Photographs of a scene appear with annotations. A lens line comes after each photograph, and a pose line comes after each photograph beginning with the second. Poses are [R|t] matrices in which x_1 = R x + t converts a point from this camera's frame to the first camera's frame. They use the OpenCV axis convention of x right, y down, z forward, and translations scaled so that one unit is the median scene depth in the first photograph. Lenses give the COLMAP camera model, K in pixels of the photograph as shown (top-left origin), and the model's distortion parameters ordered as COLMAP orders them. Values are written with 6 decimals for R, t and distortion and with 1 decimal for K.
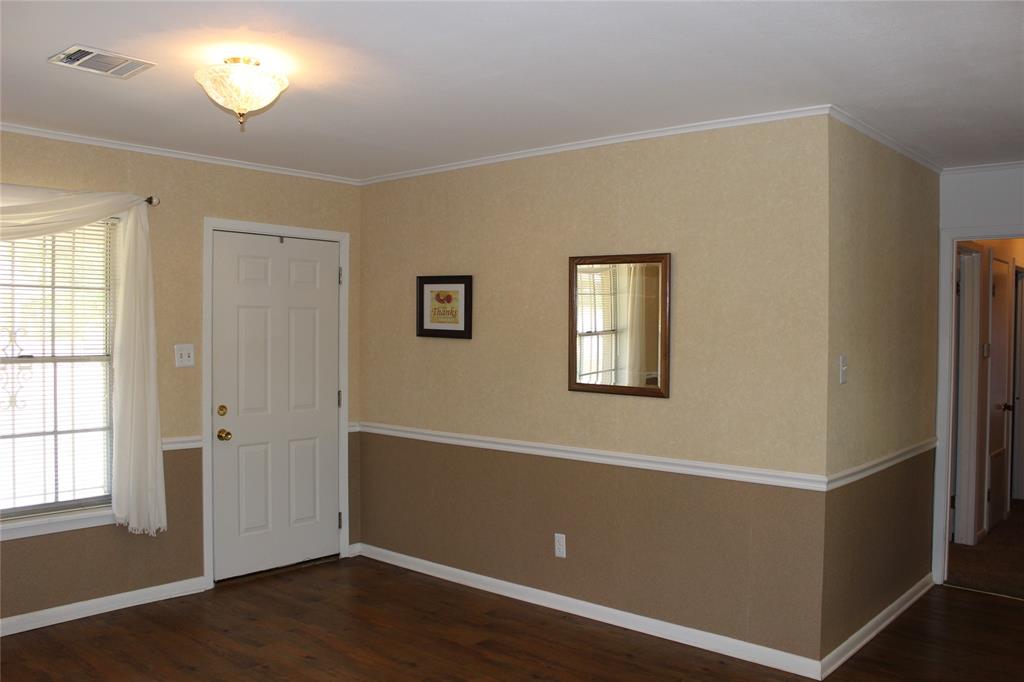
lens RADIAL K [[871.6, 0, 515.6], [0, 871.6, 348.9], [0, 0, 1]] dist [-0.150317, 0.145023]
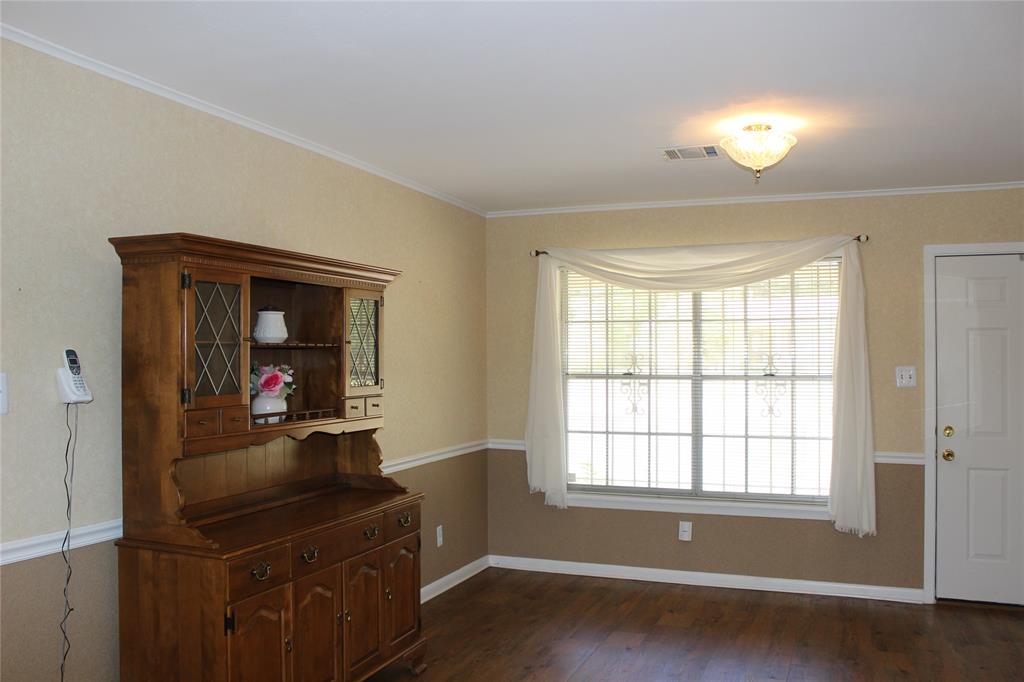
lens RADIAL K [[871.6, 0, 508.4], [0, 871.6, 342.9], [0, 0, 1]] dist [-0.150317, 0.145023]
pose [[0.331543, -0.024739, -0.943116, 0.492070], [-0.016690, 0.999346, -0.032082, 0.008523], [0.943292, 0.026377, 0.330914, 0.191115]]
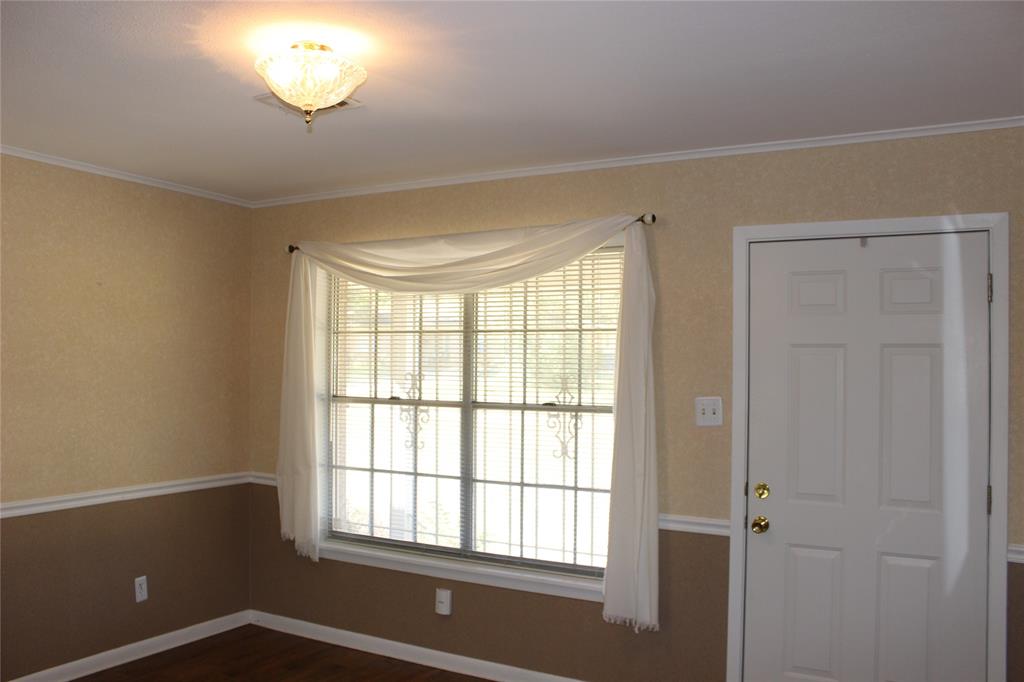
lens RADIAL K [[871.6, 0, 515.5], [0, 871.6, 351.0], [0, 0, 1]] dist [-0.150317, 0.145023]
pose [[0.190277, -0.027851, -0.981335, 0.371001], [-0.032585, 0.998868, -0.034667, -0.015050], [0.981189, 0.038574, 0.189154, 0.740196]]
